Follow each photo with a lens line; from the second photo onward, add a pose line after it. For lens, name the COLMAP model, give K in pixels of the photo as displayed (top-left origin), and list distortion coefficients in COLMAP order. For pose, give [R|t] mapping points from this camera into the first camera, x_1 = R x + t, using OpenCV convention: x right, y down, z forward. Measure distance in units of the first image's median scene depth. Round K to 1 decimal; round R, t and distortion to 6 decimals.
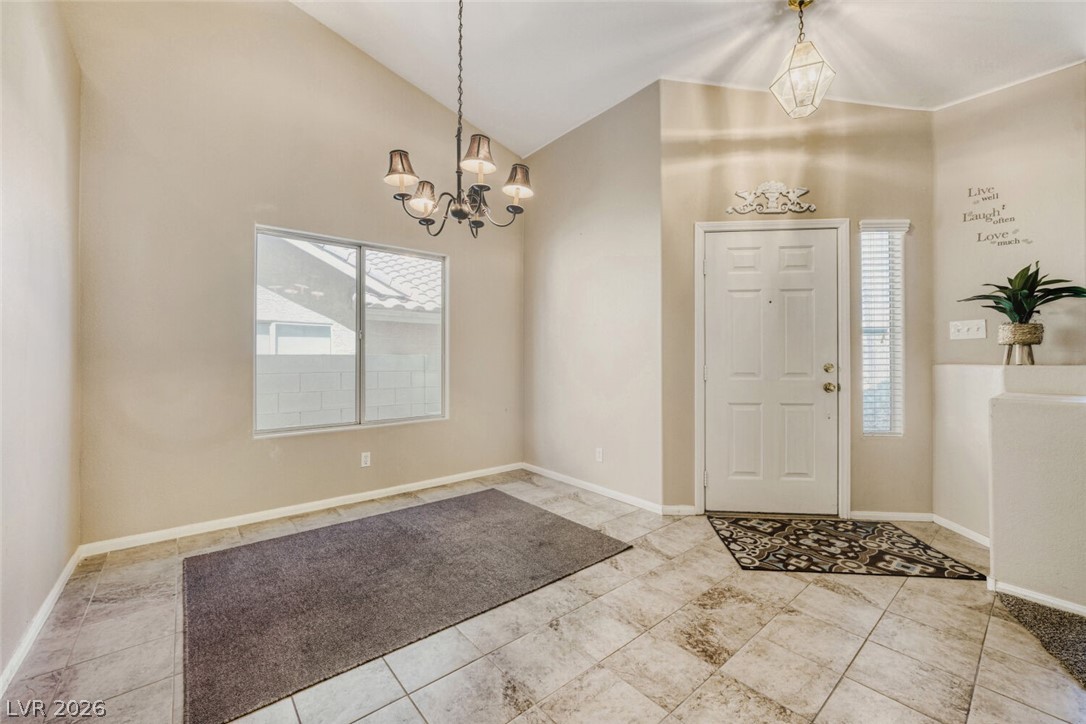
lens RADIAL K [[427.9, 0, 541.3], [0, 427.9, 358.7], [0, 0, 1]] dist [-0.010103, 0.000337]
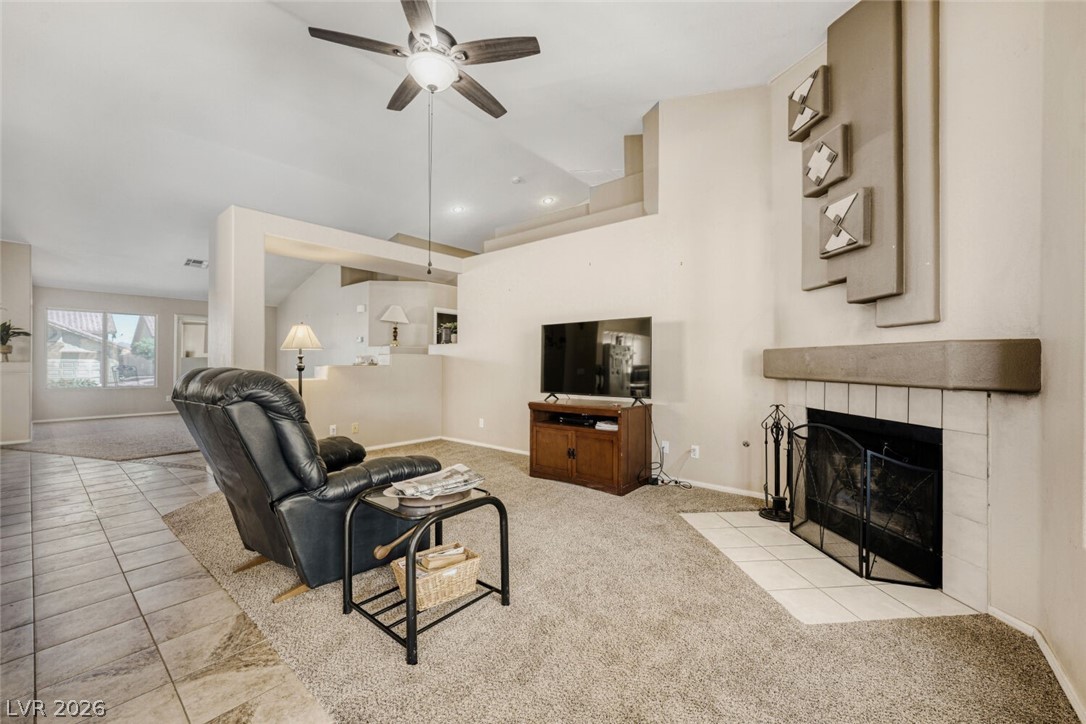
lens RADIAL K [[427.9, 0, 541.3], [0, 427.9, 358.7], [0, 0, 1]] dist [-0.010103, 0.000337]
pose [[-0.184136, 0.003252, 0.982895, -1.843739], [-0.008548, 0.999951, -0.004909, -0.017900], [-0.982864, -0.009306, -0.184100, -1.623304]]
